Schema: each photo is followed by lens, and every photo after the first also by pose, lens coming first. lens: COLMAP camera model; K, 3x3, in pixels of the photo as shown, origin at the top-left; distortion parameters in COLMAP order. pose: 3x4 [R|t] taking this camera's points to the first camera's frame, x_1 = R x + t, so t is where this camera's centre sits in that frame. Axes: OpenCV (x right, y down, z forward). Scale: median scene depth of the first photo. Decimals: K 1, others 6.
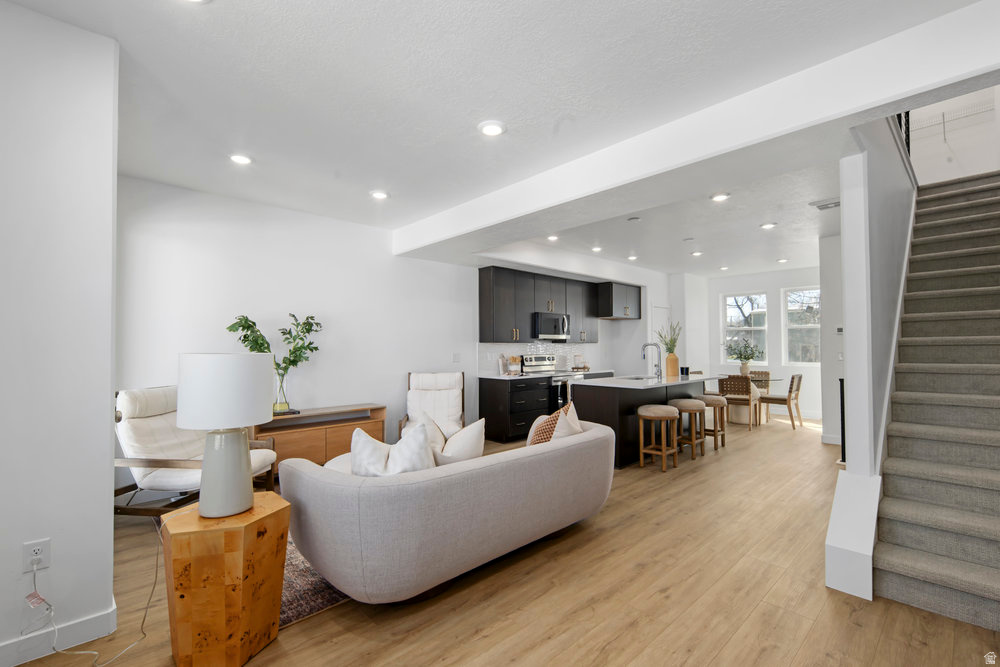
lens RADIAL K [[439.8, 0, 501.7], [0, 439.8, 337.4], [0, 0, 1]] dist [0.003909, -0.000369]
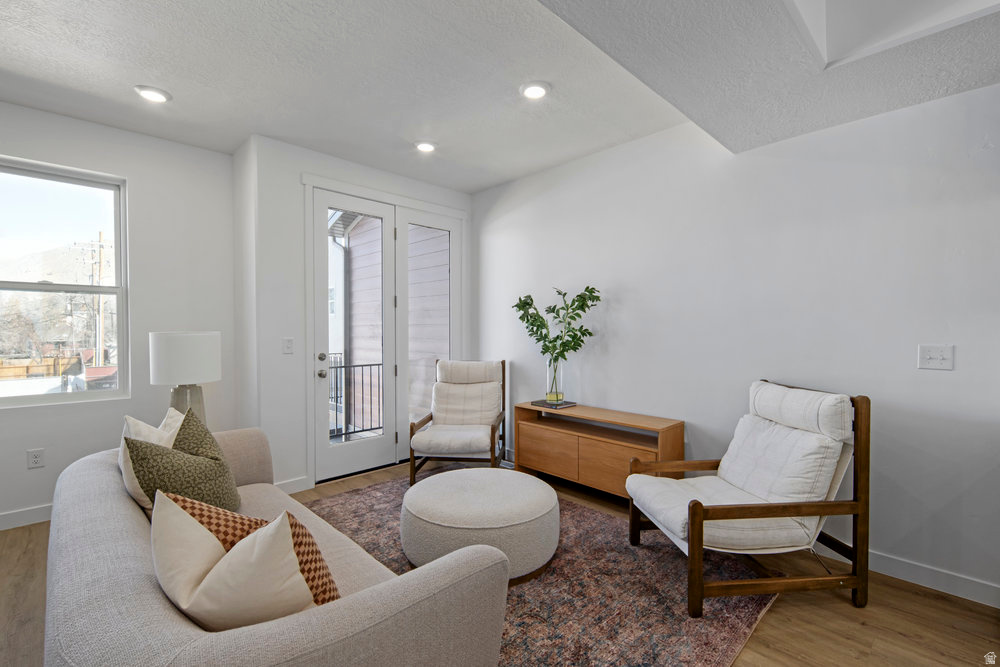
lens RADIAL K [[443.5, 0, 504.2], [0, 443.5, 336.7], [0, 0, 1]] dist [0.007738, -0.004464]
pose [[0.013204, 0.021844, -0.999674, 0.220908], [0.020543, 0.999544, 0.022112, 0.011264], [0.999702, -0.020828, 0.012749, 0.547055]]
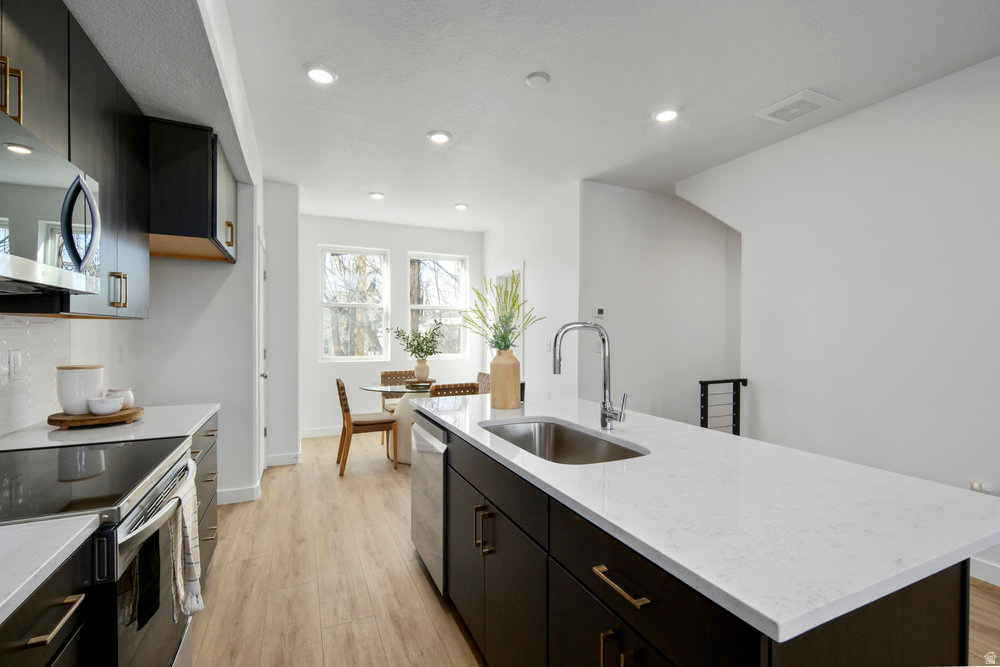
lens RADIAL K [[443.5, 0, 504.2], [0, 443.5, 336.7], [0, 0, 1]] dist [0.007738, -0.004464]
pose [[0.318610, -0.004809, 0.947874, 0.010576], [-0.026126, 0.999563, 0.013853, 0.015649], [-0.947526, -0.029178, 0.318346, 0.746420]]
